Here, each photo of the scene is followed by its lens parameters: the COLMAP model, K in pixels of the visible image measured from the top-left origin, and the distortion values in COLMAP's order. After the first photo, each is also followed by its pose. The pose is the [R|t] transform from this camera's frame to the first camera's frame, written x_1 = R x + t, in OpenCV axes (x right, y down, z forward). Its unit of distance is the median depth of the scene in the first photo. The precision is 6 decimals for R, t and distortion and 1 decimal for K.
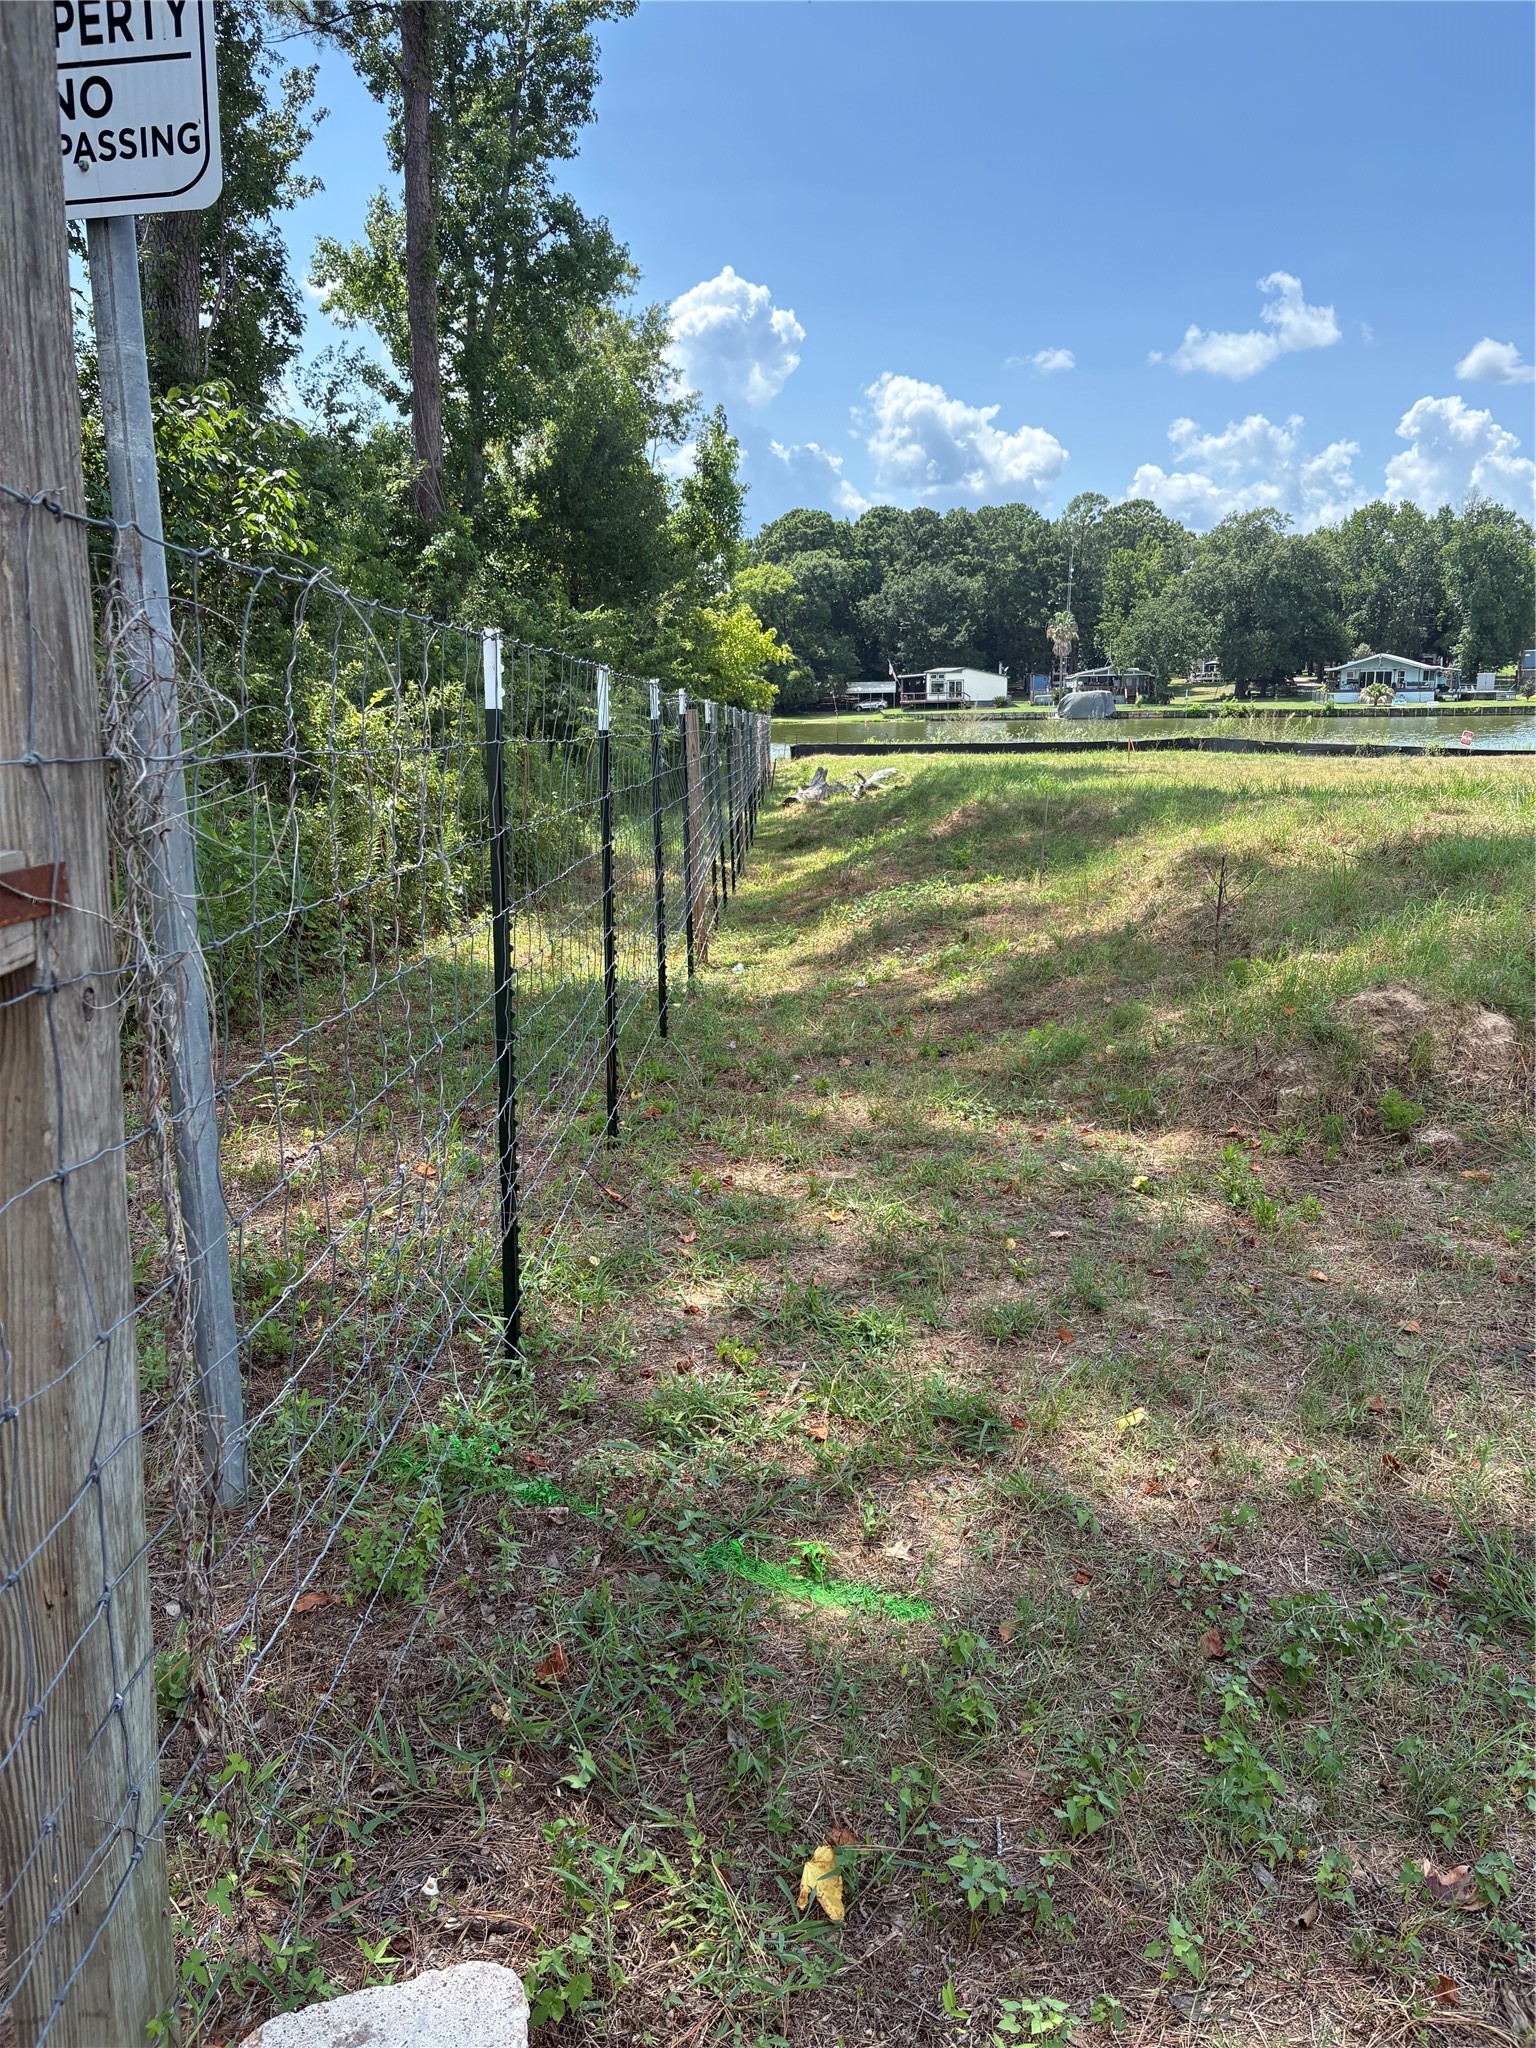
lens RADIAL K [[1540.8, 0, 767.6], [0, 1540.8, 1025.5], [0, 0, 1]] dist [0.003971, -0.000105]
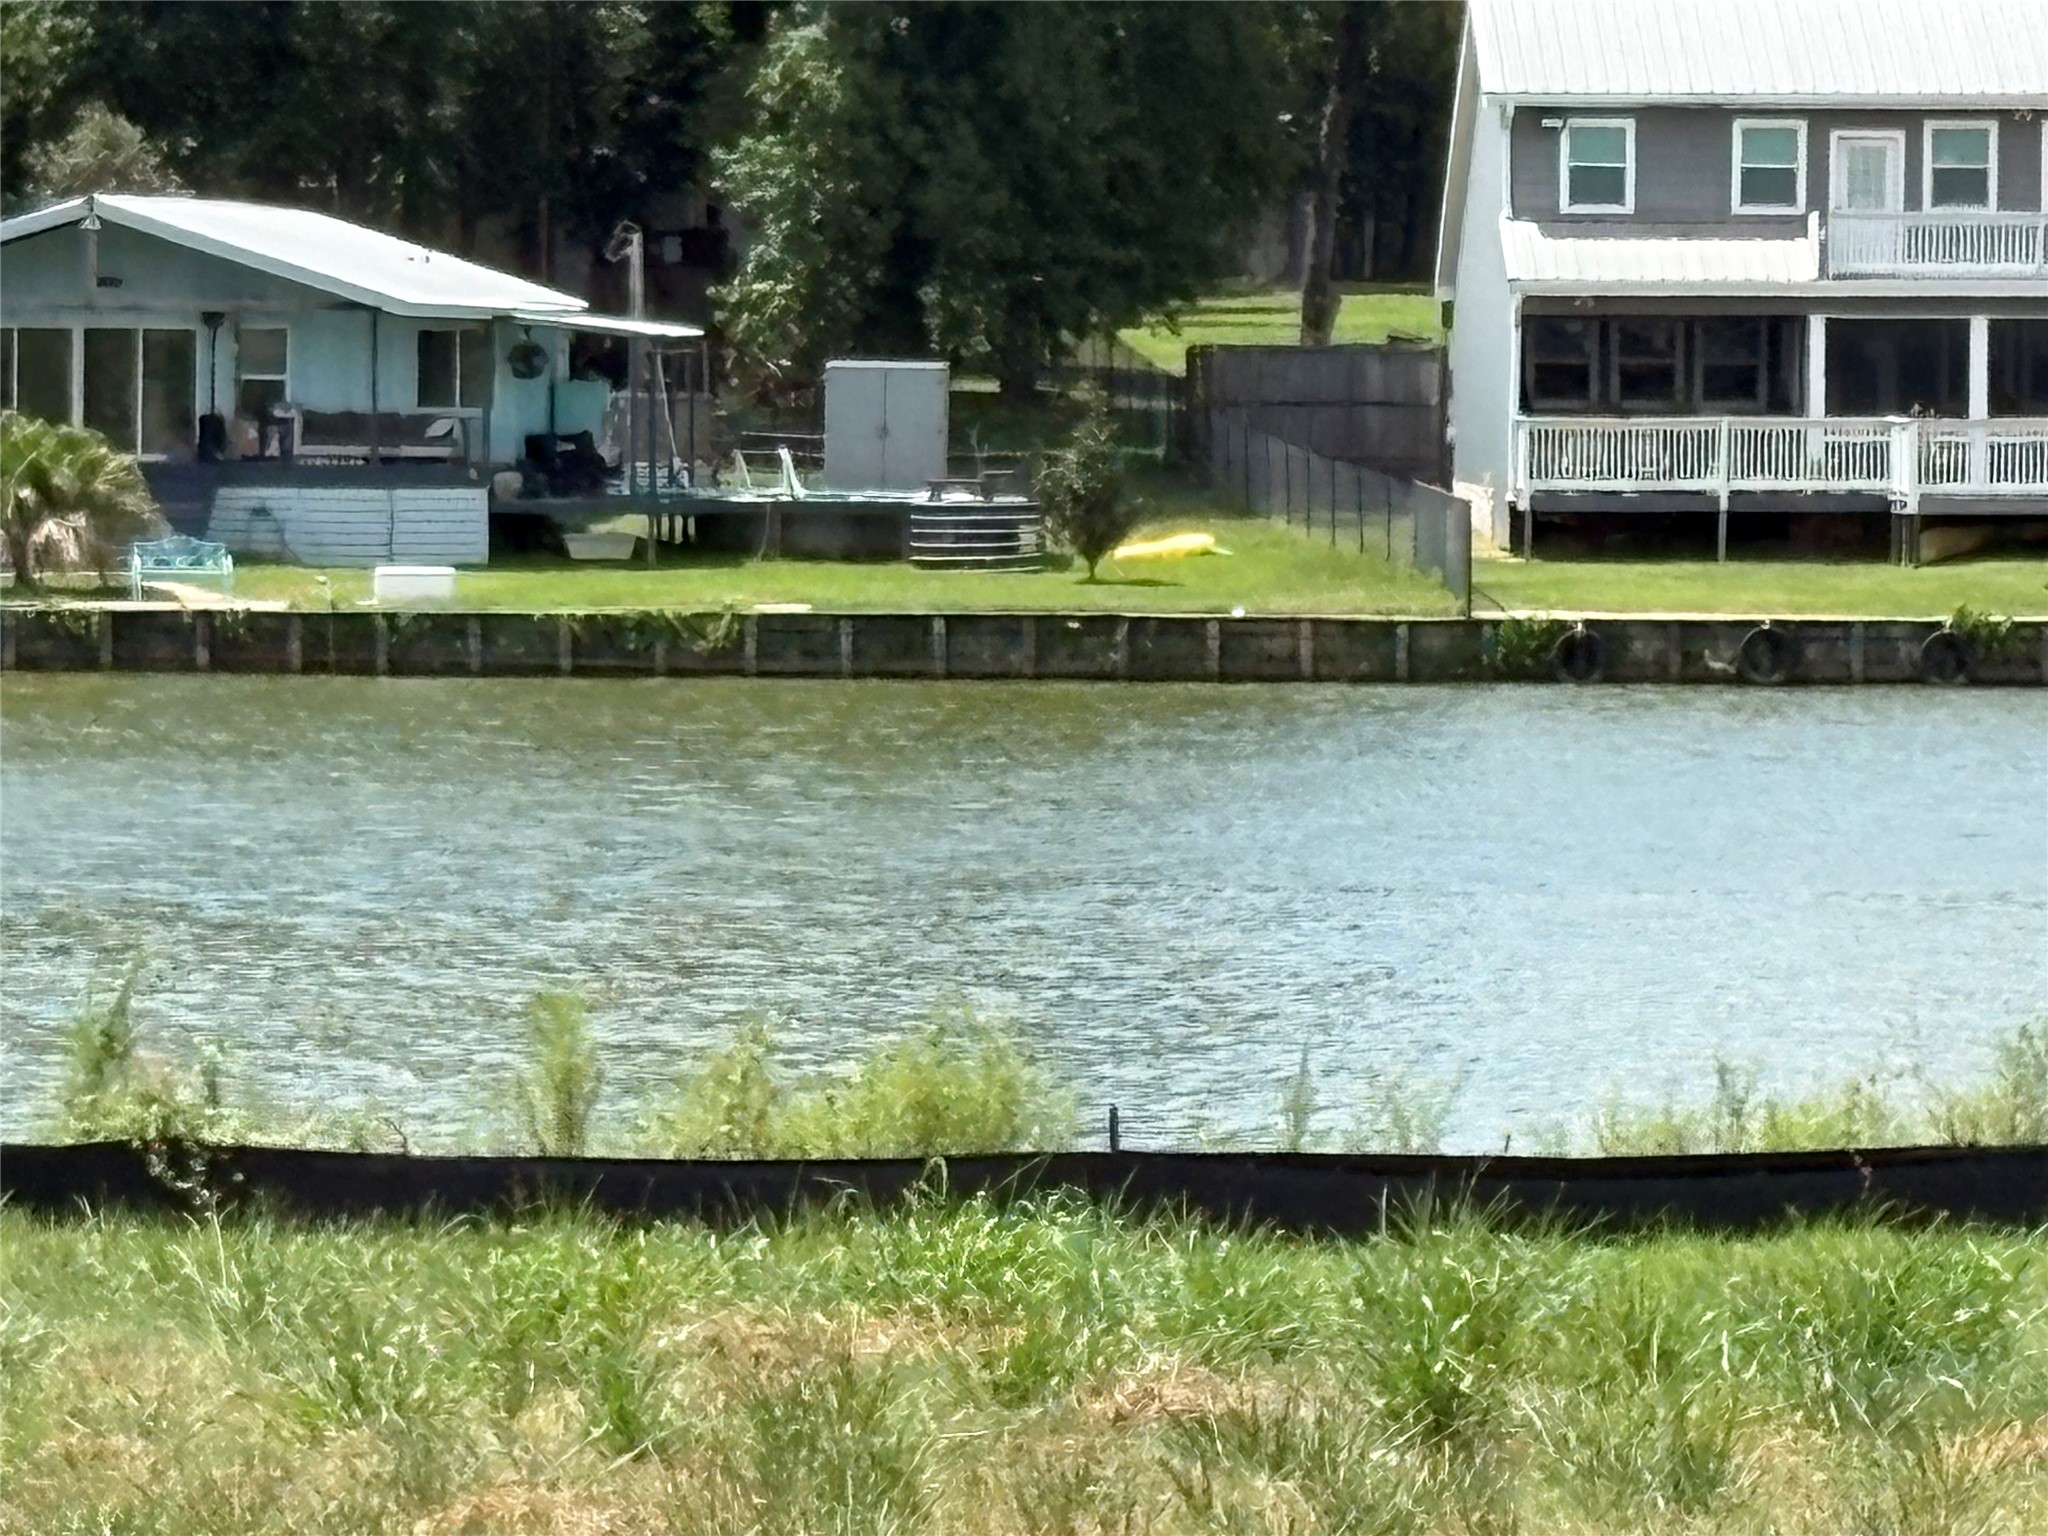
lens RADIAL K [[12706.0, 0, 1024.1], [0, 12706.0, 768.3], [0, 0, 1]] dist [0.368529, 0.000000]
pose [[0.937882, 0.010990, 0.346780, 0.091134], [0.052353, 0.983571, -0.172762, -0.003368], [-0.342981, 0.180185, 0.921899, -0.008125]]
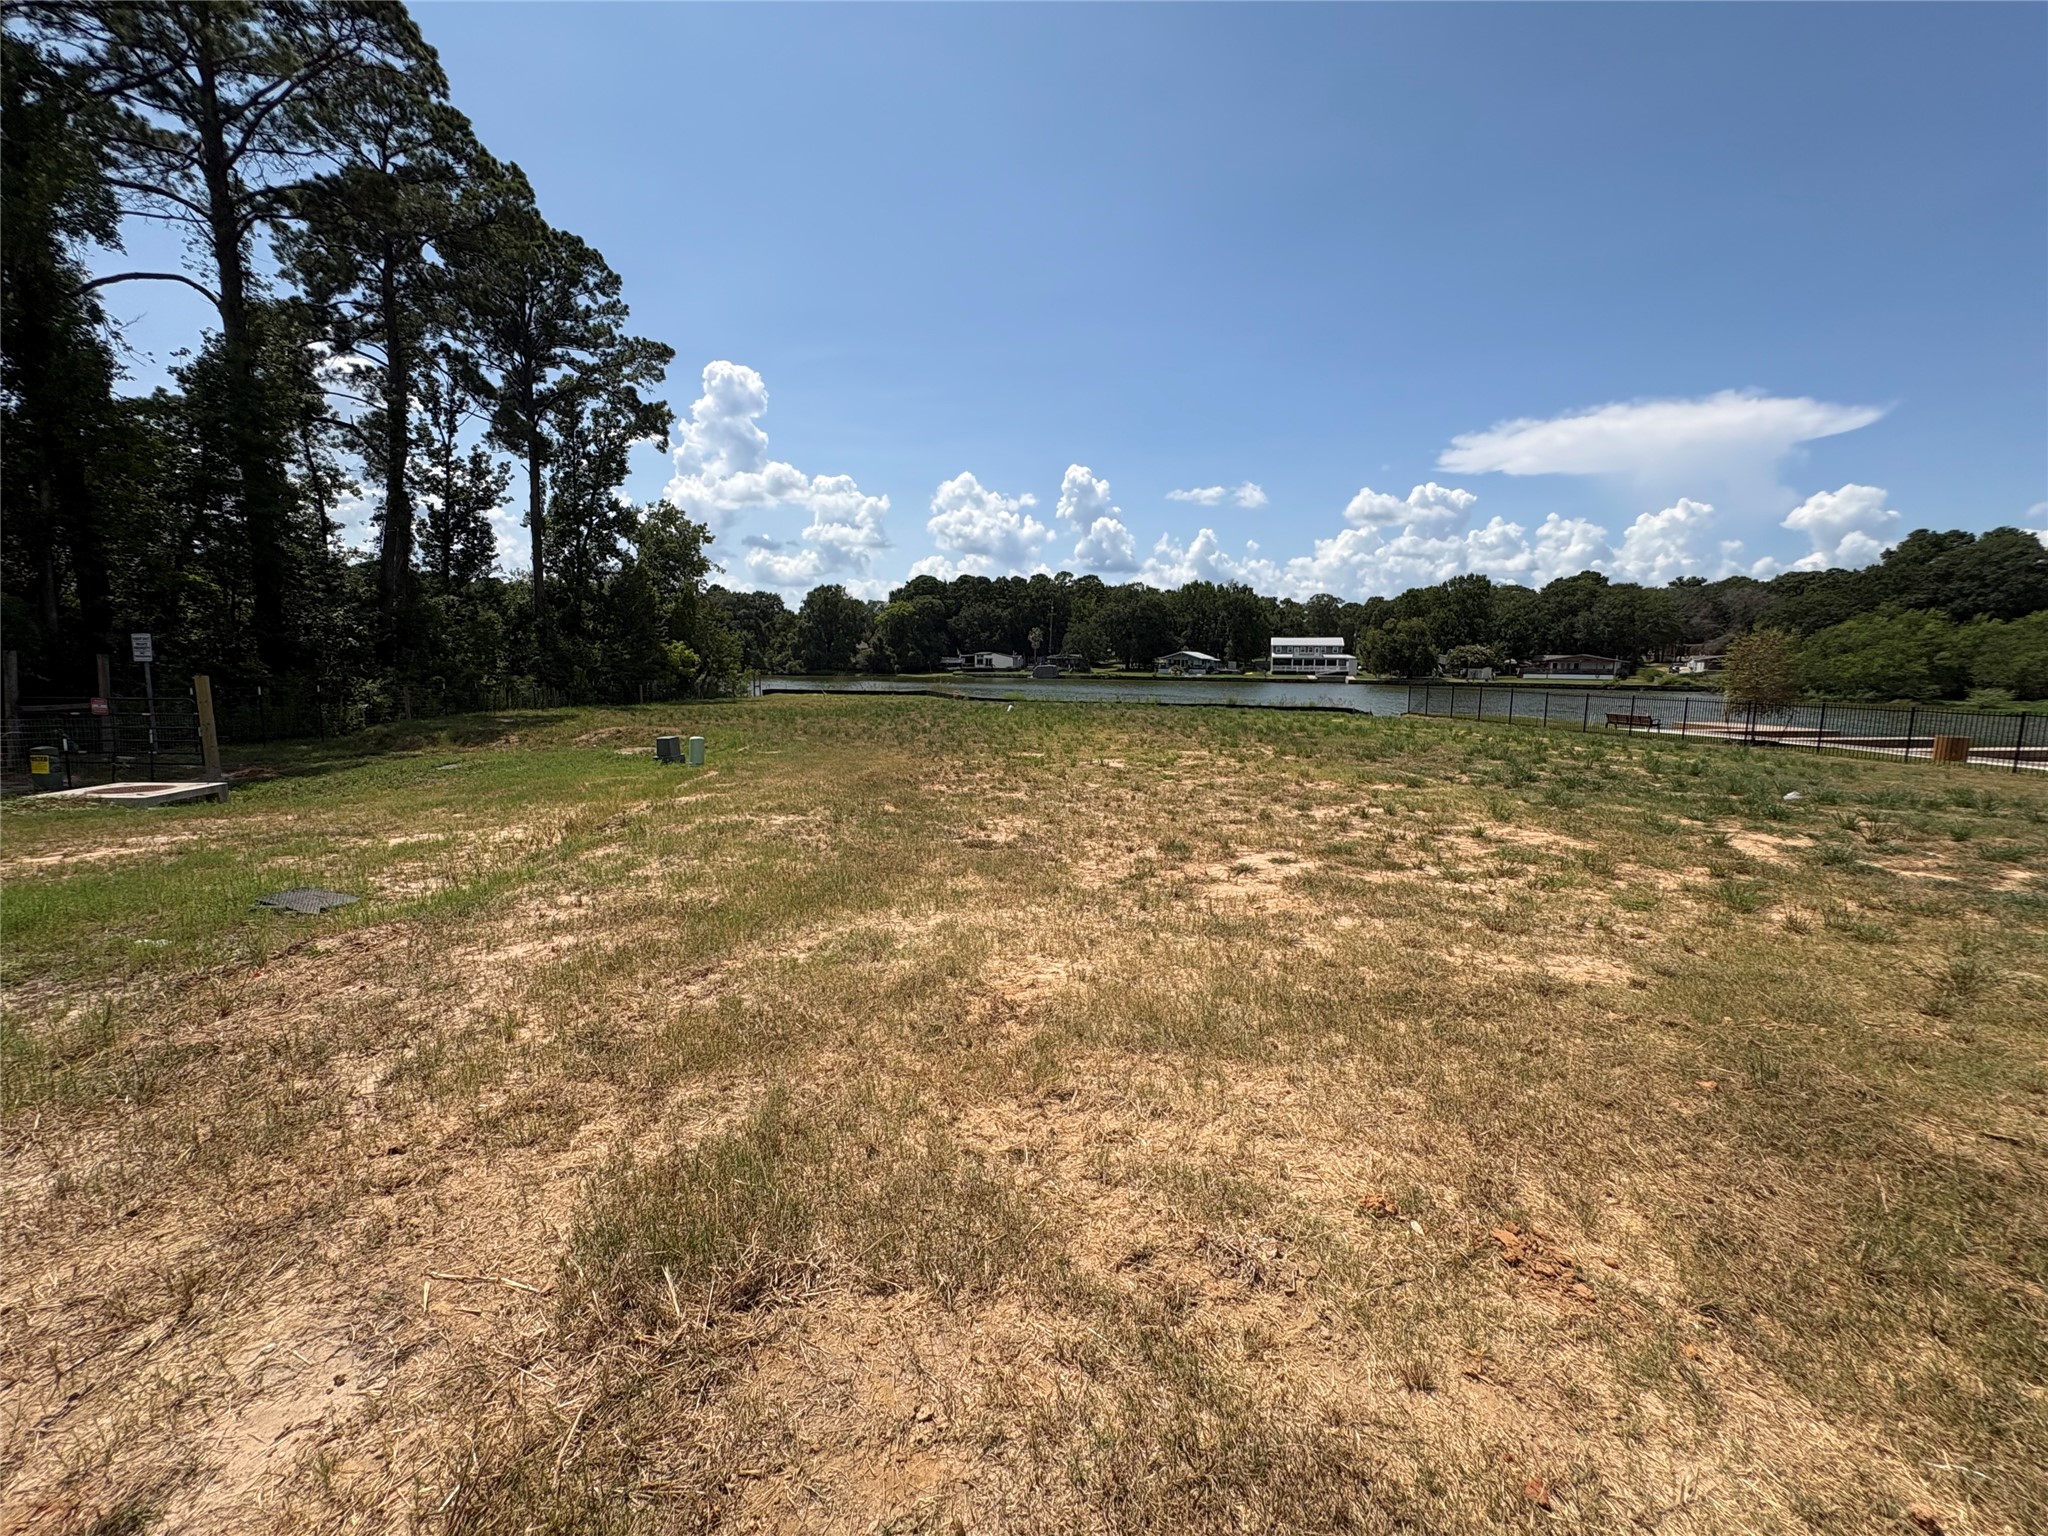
lens RADIAL K [[820.5, 0, 1011.5], [0, 820.5, 750.7], [0, 0, 1]] dist [0.003888, -0.000604]
pose [[0.998560, 0.019856, 0.049833, 0.099270], [-0.014715, 0.994728, -0.101485, 0.012720], [-0.051585, 0.100606, 0.993588, -0.093029]]
